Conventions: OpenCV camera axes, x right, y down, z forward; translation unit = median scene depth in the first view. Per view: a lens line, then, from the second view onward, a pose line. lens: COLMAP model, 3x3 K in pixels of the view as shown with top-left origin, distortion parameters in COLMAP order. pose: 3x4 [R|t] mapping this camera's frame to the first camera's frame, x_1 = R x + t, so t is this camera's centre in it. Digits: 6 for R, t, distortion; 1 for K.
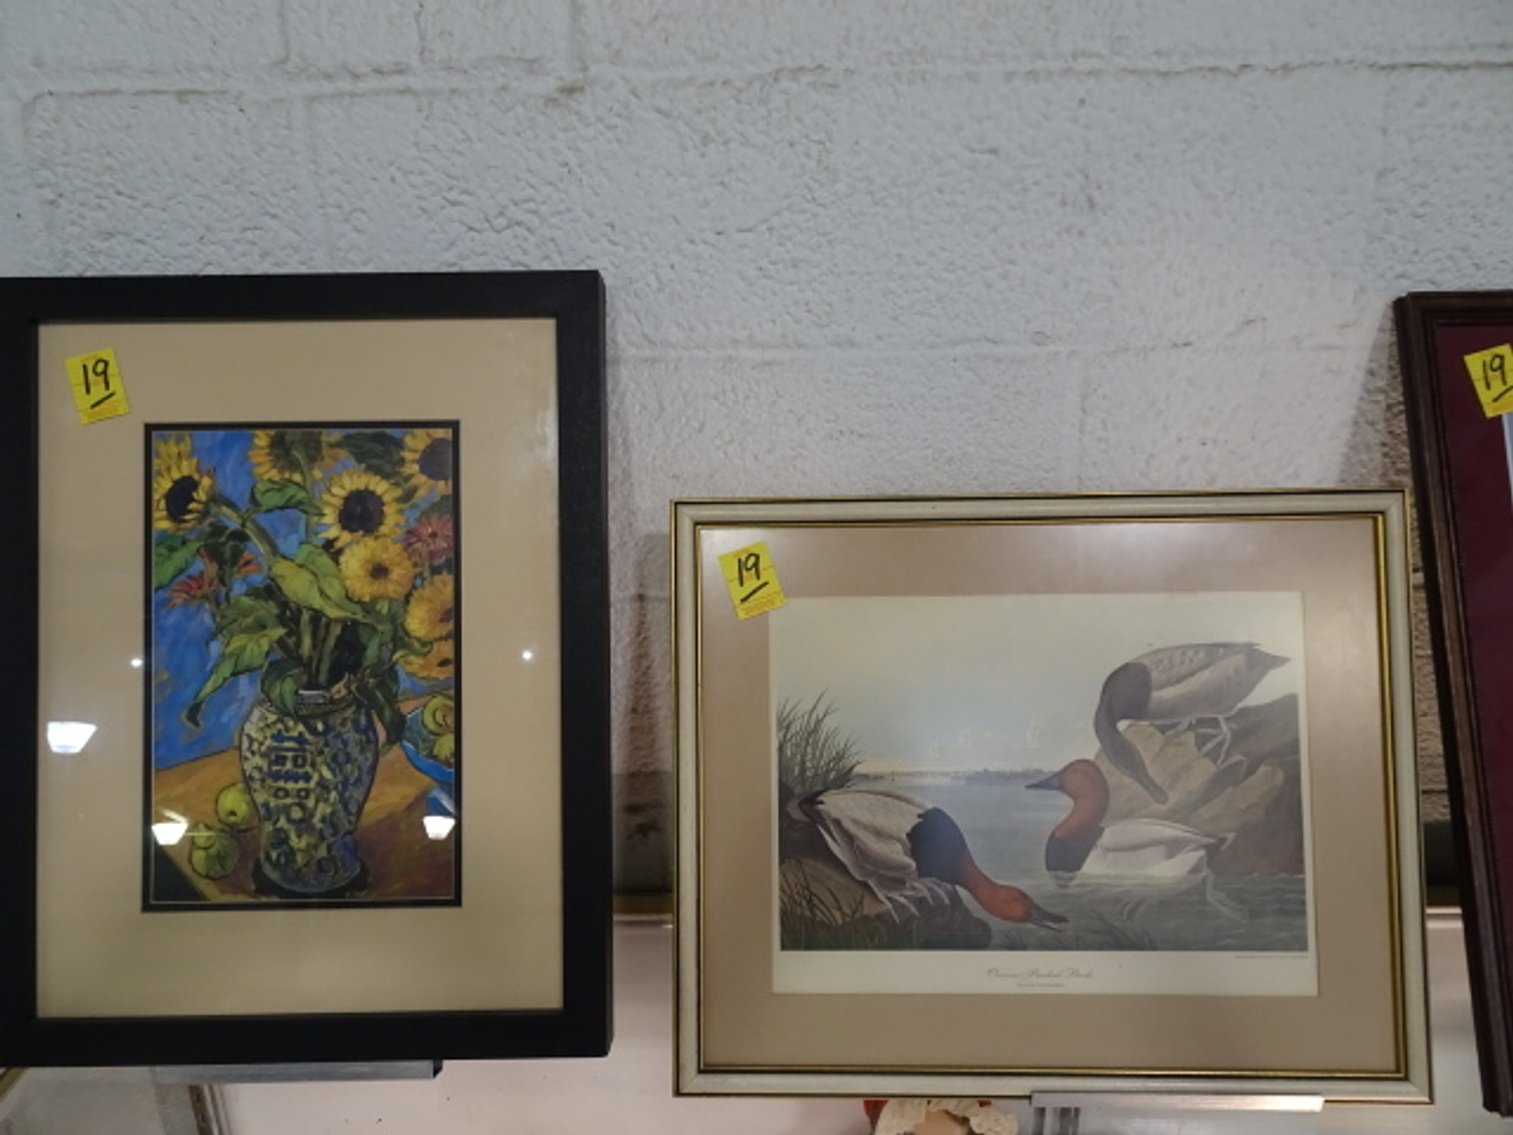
lens RADIAL K [[1079.7, 0, 756.5], [0, 1079.7, 567.5], [0, 0, 1]] dist [0.014812, -0.005271]
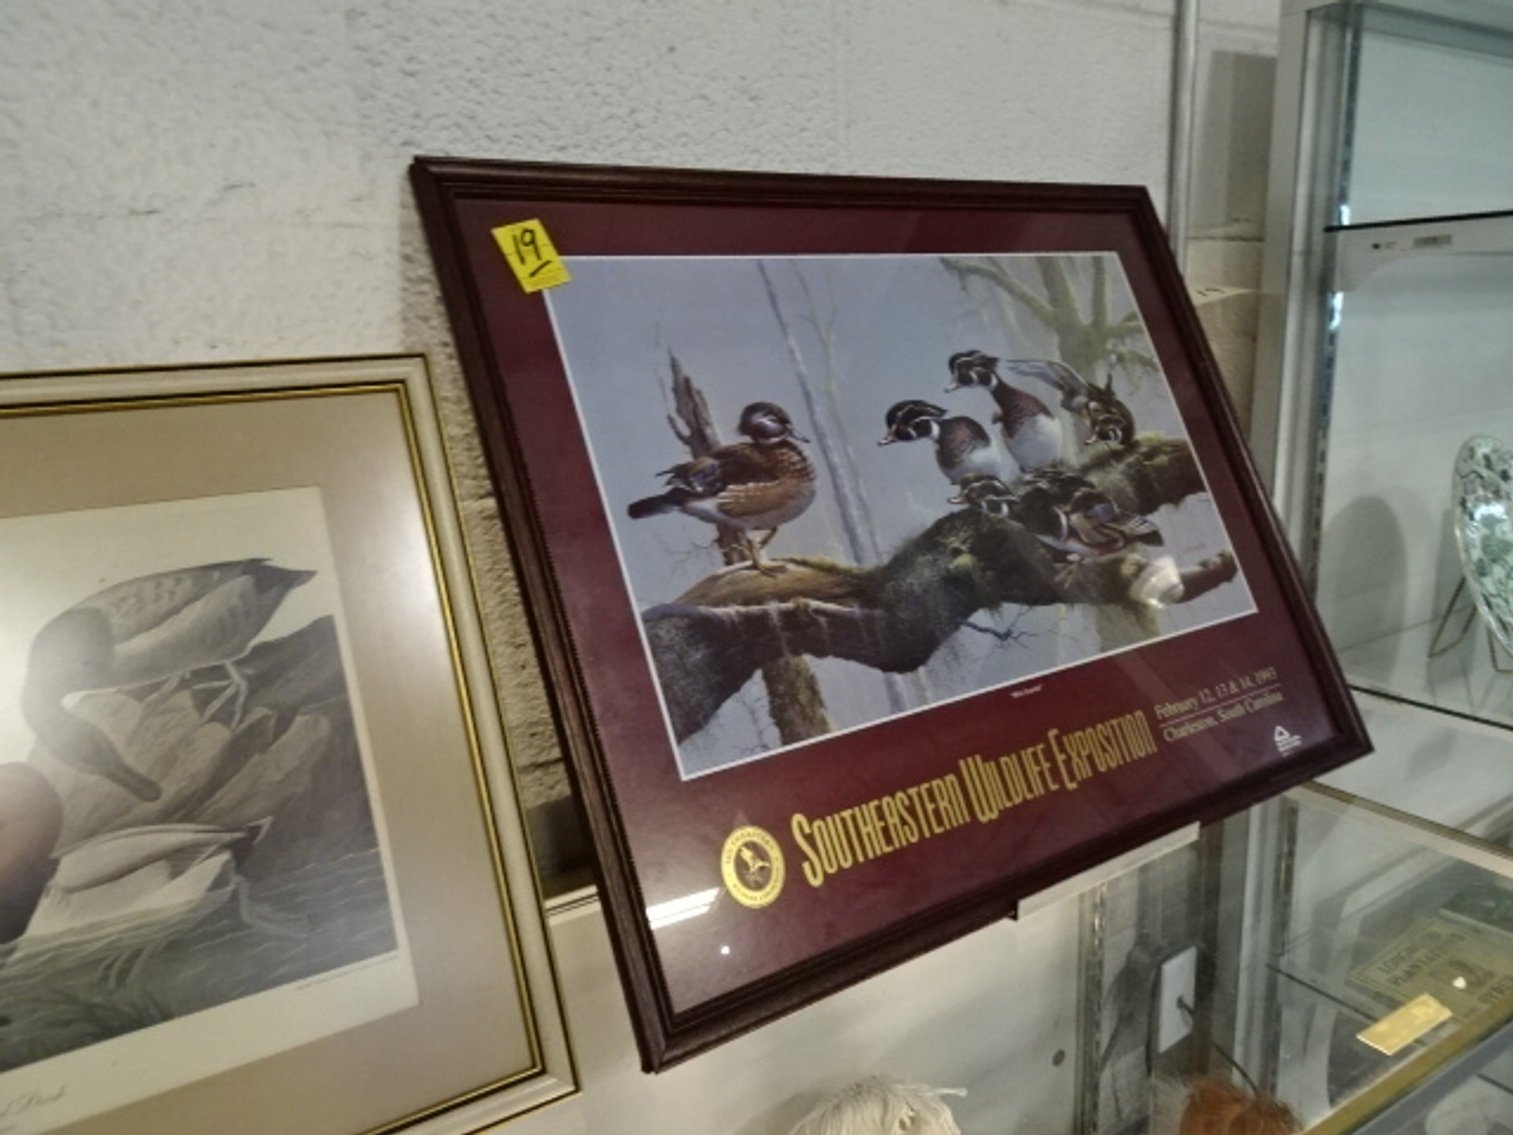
lens RADIAL K [[1079.7, 0, 756.5], [0, 1079.7, 567.5], [0, 0, 1]] dist [0.014812, -0.005271]
pose [[0.846263, -0.129404, 0.516810, 0.343522], [0.201718, 0.975660, -0.086012, 0.199283], [-0.493101, 0.177038, 0.851768, 0.185813]]
